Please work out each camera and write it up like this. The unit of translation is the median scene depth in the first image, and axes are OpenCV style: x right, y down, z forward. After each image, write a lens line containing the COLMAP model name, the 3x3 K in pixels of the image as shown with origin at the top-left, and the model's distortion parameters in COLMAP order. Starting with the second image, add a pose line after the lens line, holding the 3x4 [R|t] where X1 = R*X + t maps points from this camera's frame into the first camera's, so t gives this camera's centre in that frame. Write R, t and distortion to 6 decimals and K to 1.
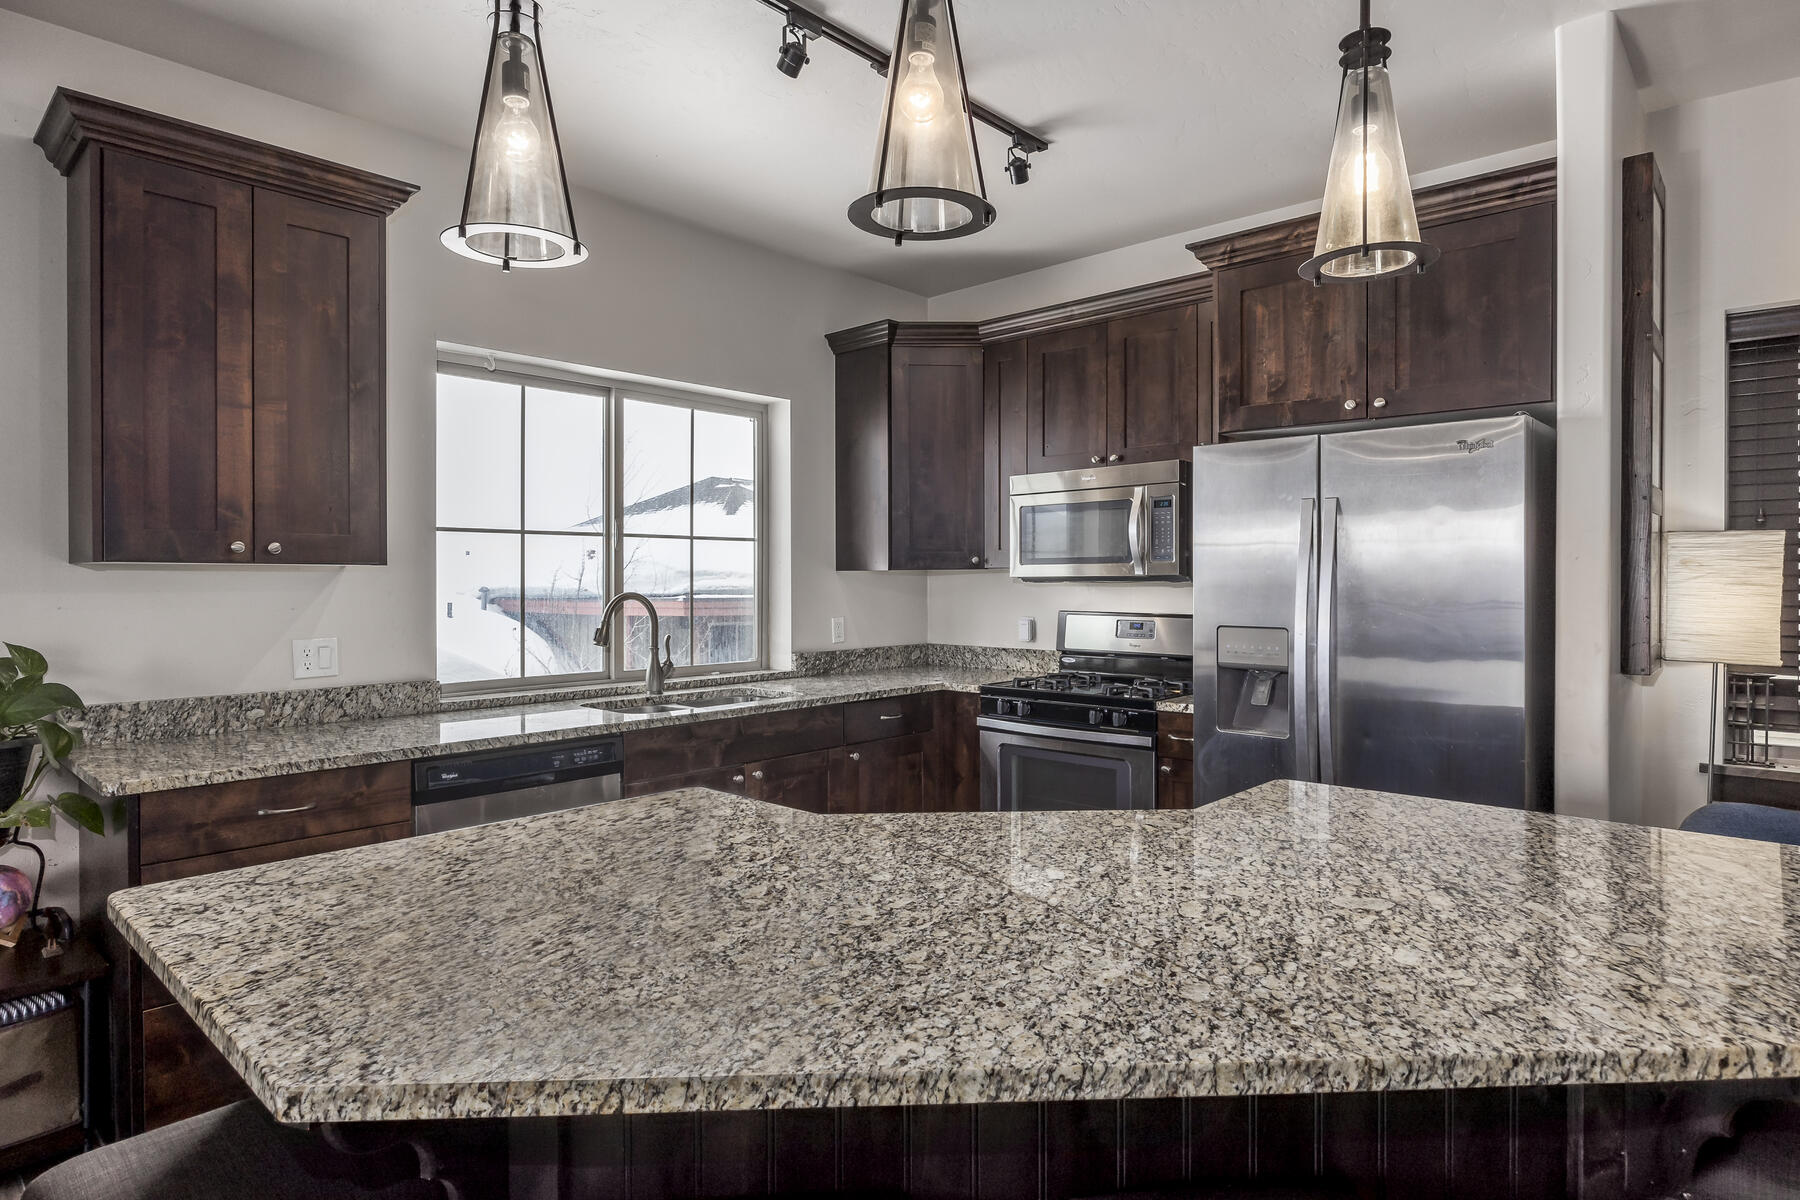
lens RADIAL K [[986.2, 0, 911.8], [0, 986.2, 586.1], [0, 0, 1]] dist [-0.004159, -0.000261]
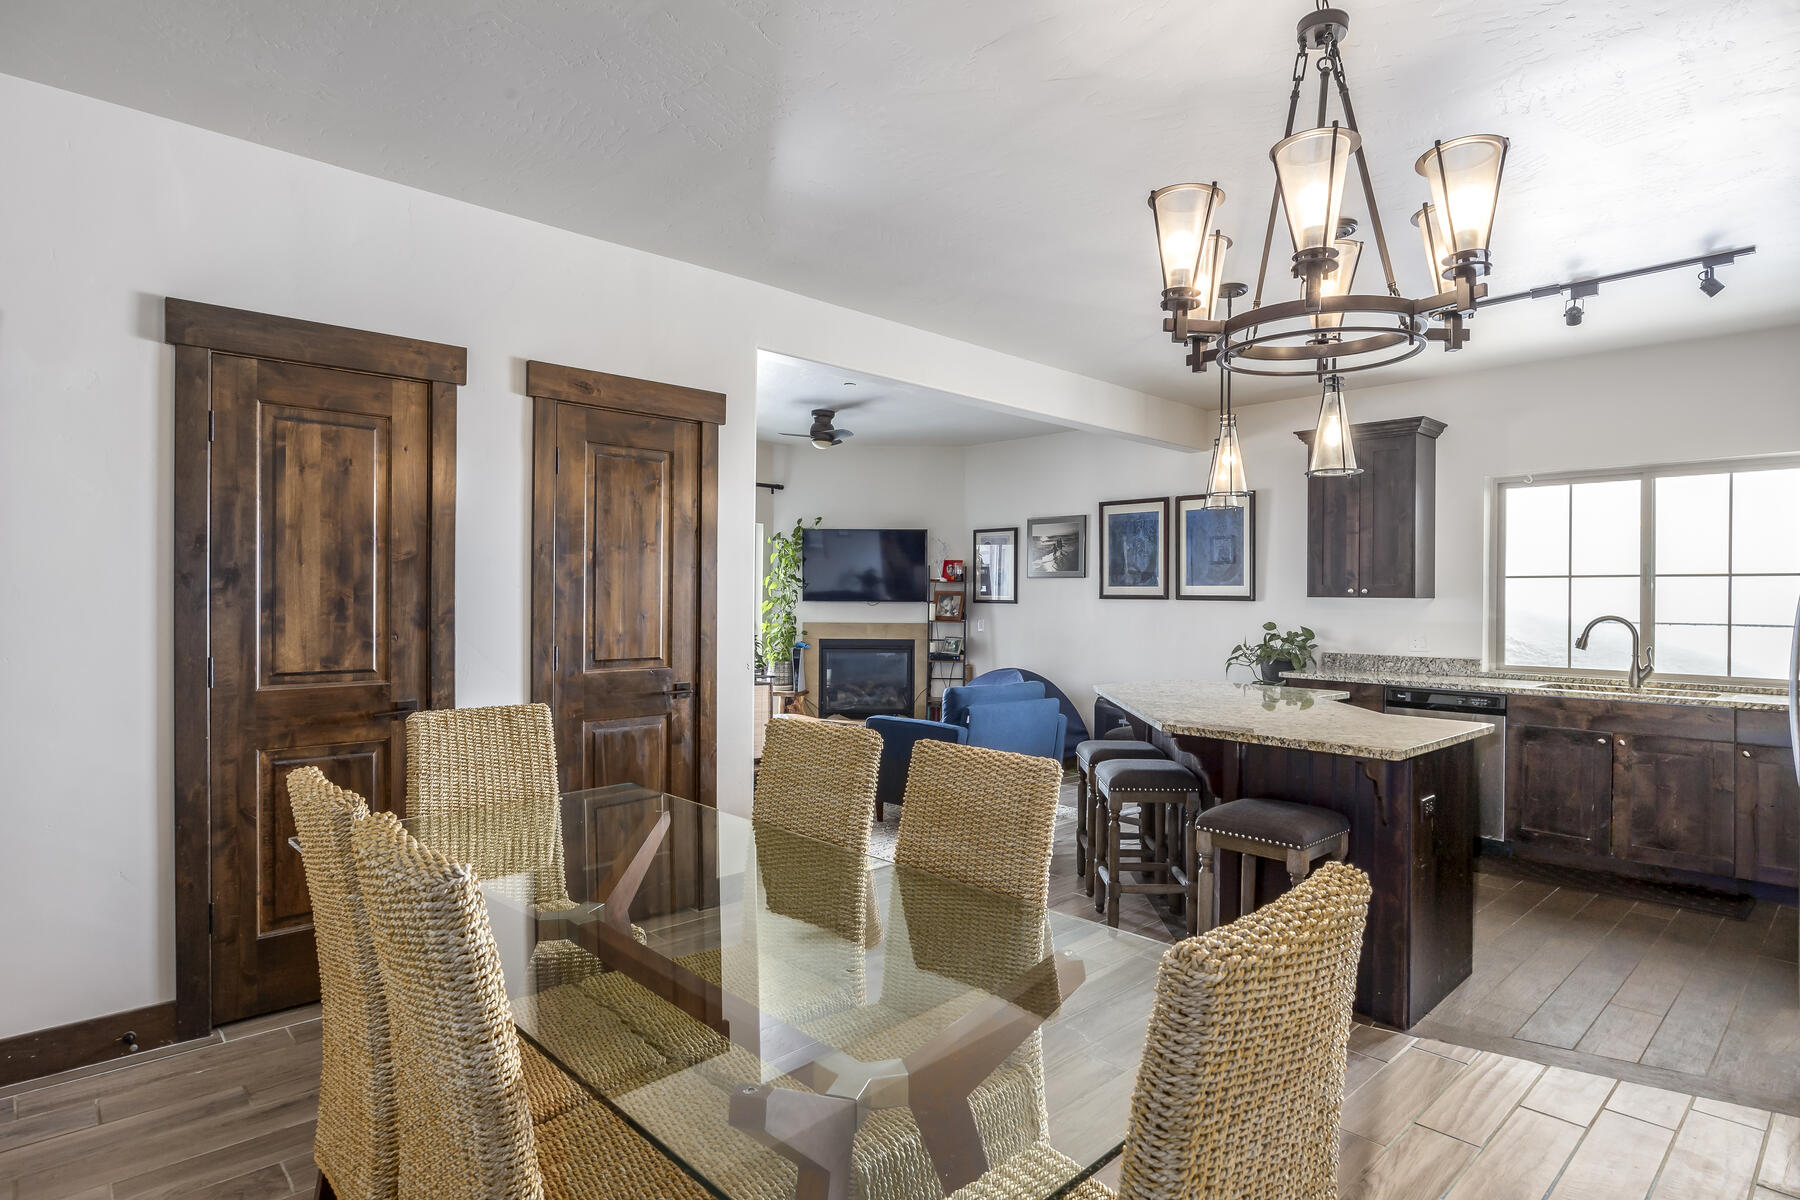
lens RADIAL K [[966.6, 0, 897.8], [0, 966.6, 597.6], [0, 0, 1]] dist [-0.000914, -0.001179]
pose [[-0.076121, 0.001028, -0.997098, 1.504327], [-0.015167, 0.999883, 0.002188, -0.009667], [0.996983, 0.015289, -0.076097, 0.049873]]
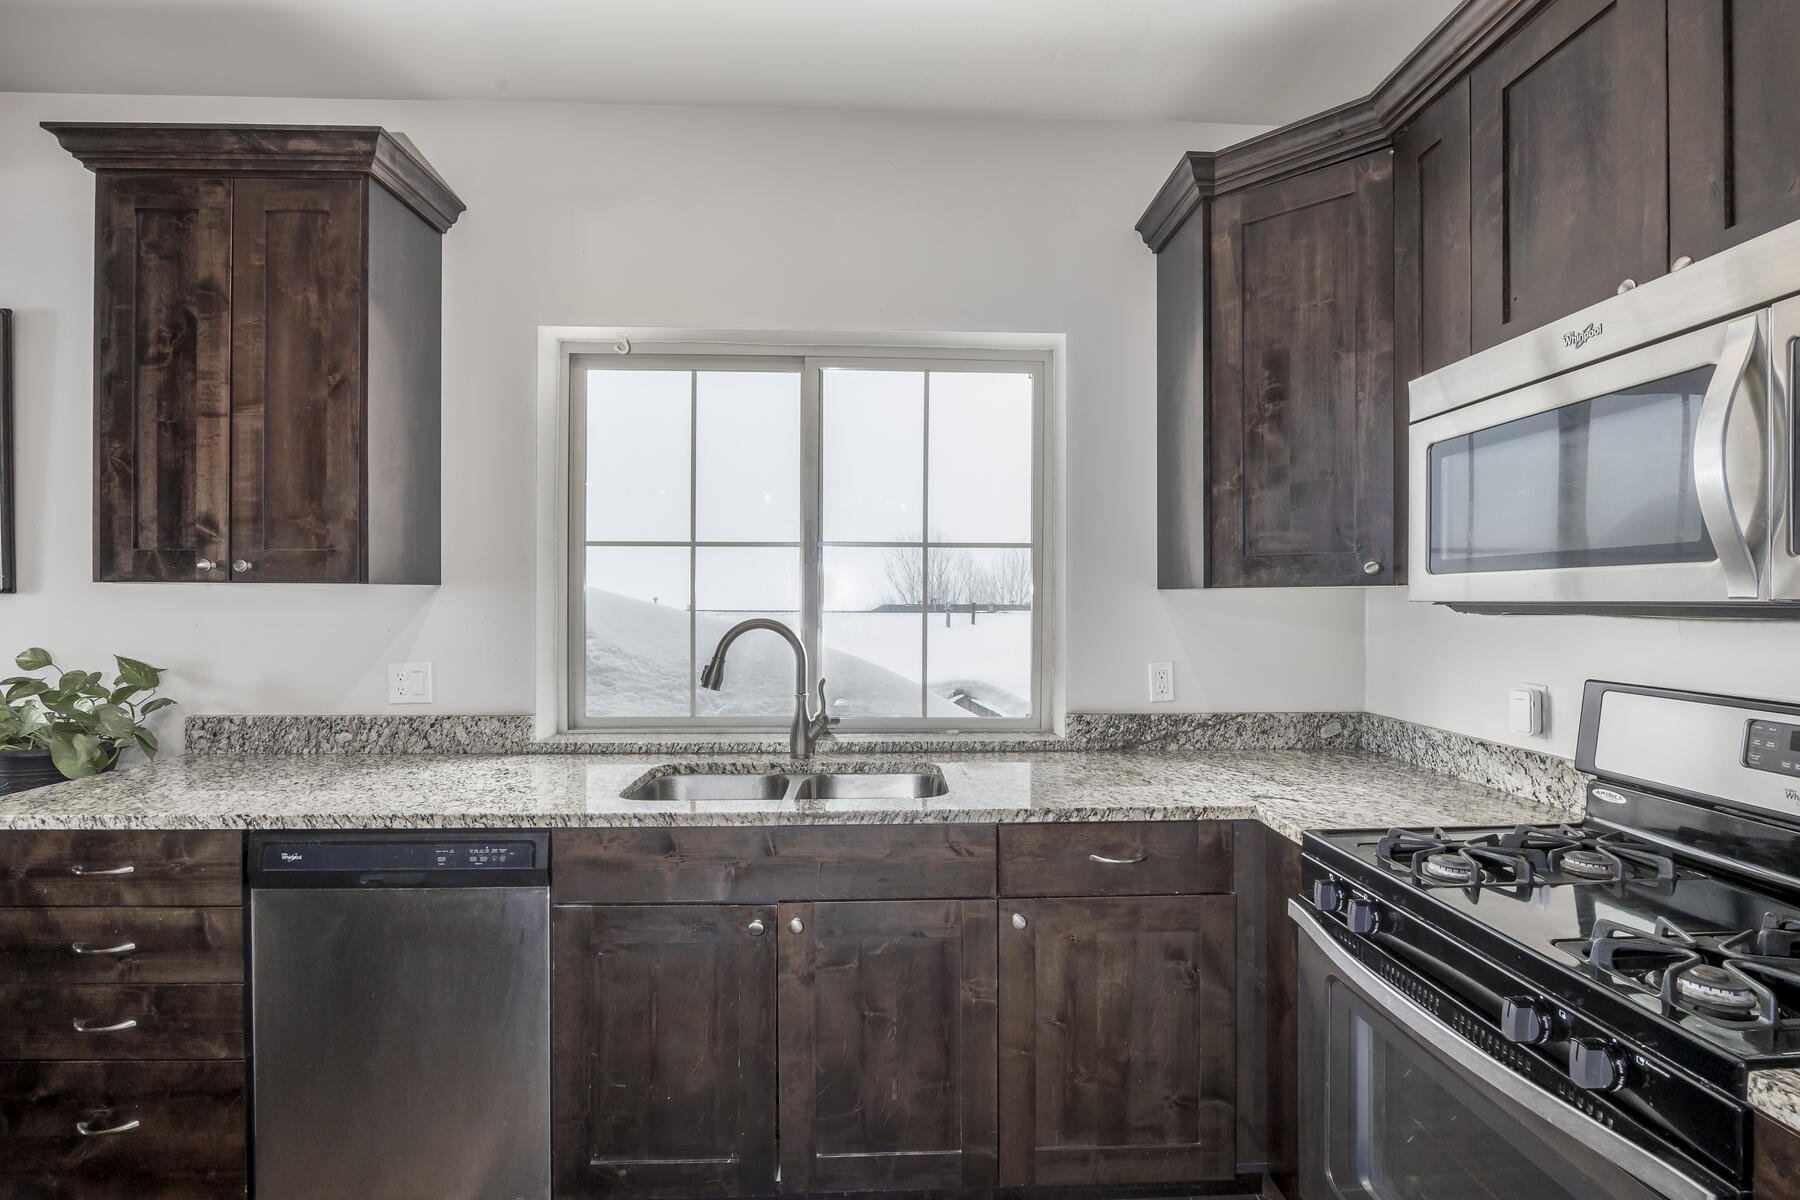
lens RADIAL K [[804.7, 0, 911.5], [0, 804.7, 596.6], [0, 0, 1]] dist [-0.013968, 0.001154]
pose [[0.708184, 0.003308, -0.706020, 0.271945], [-0.009005, 0.999950, -0.004347, -0.010480], [0.705971, 0.009436, 0.708178, 0.784985]]
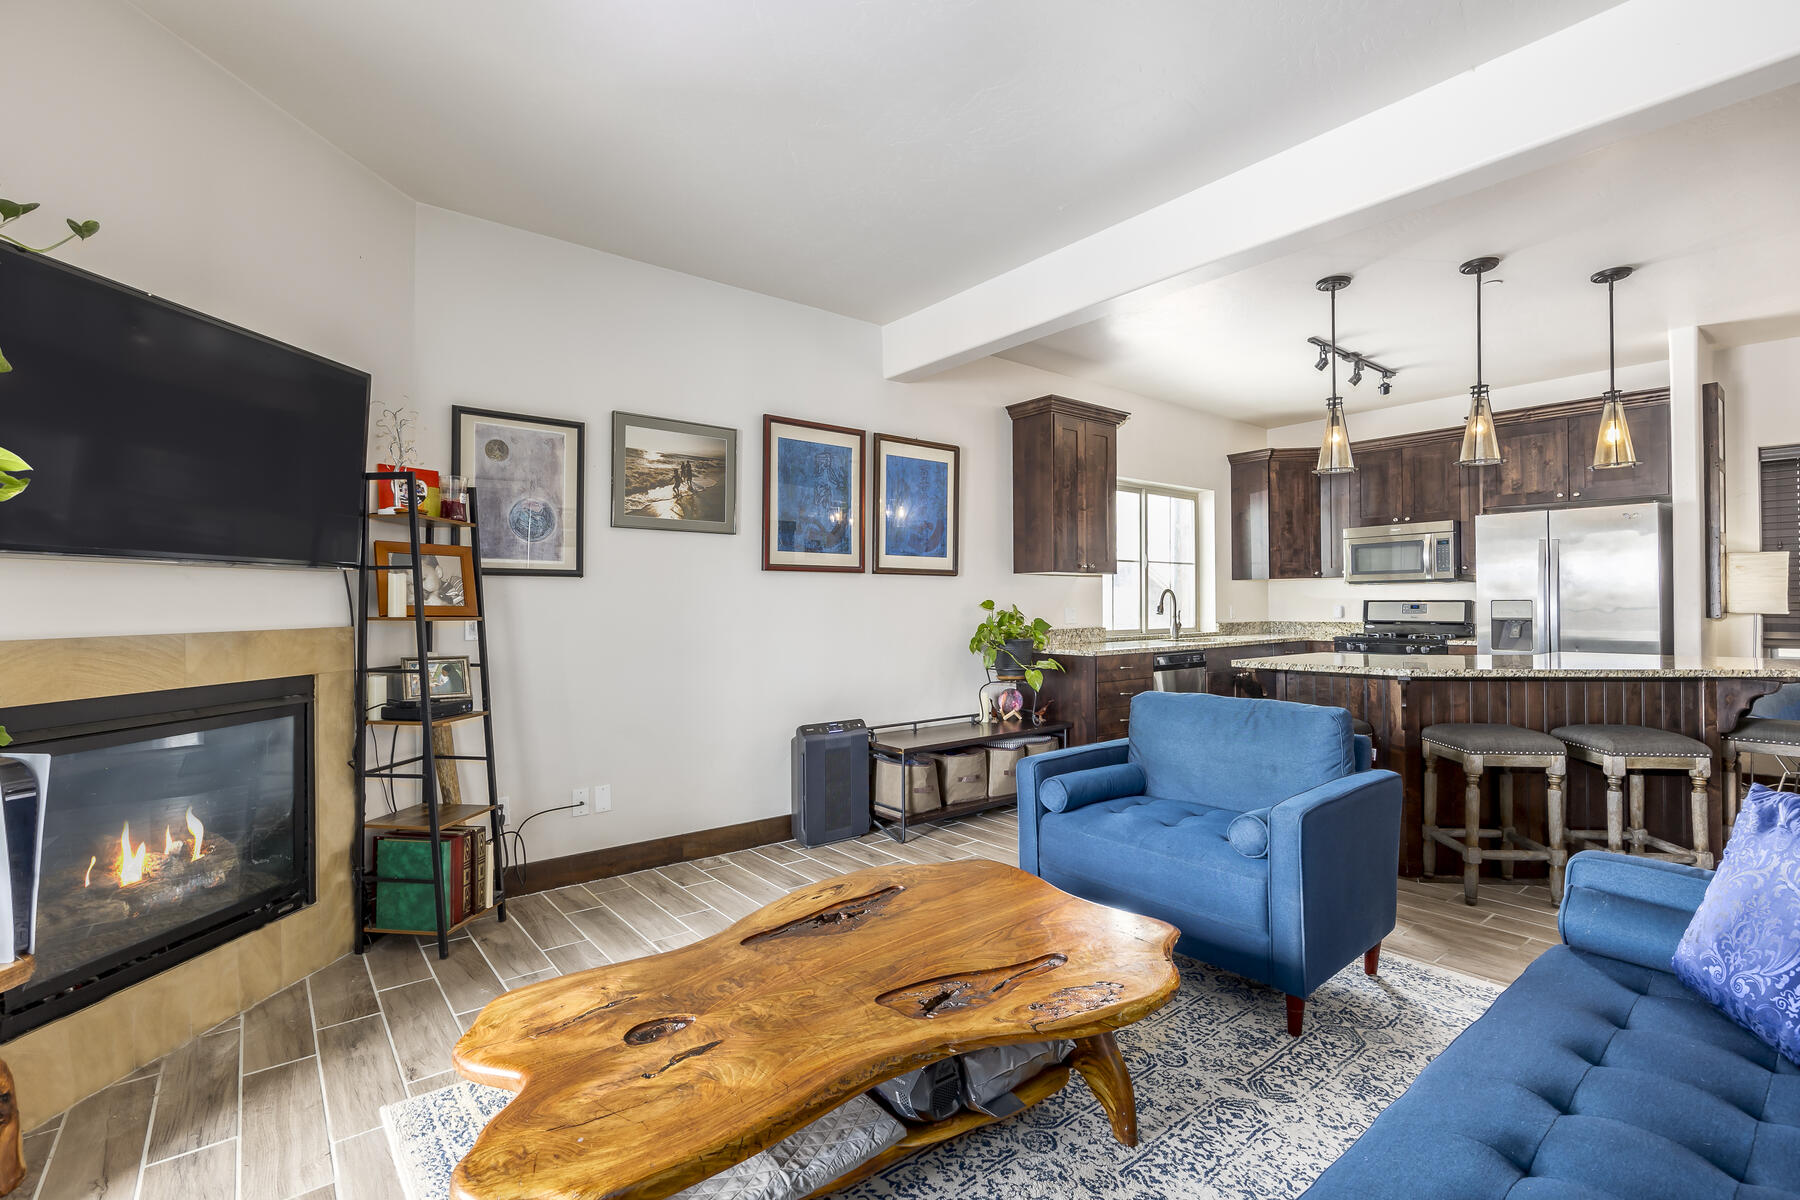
lens RADIAL K [[805.1, 0, 927.9], [0, 805.1, 596.0], [0, 0, 1]] dist [-0.001674, 0.000045]
pose [[0.991005, -0.006239, -0.133682, -0.674164], [0.004059, 0.999854, -0.016573, 0.056763], [0.133766, 0.015881, 0.990886, -0.896339]]
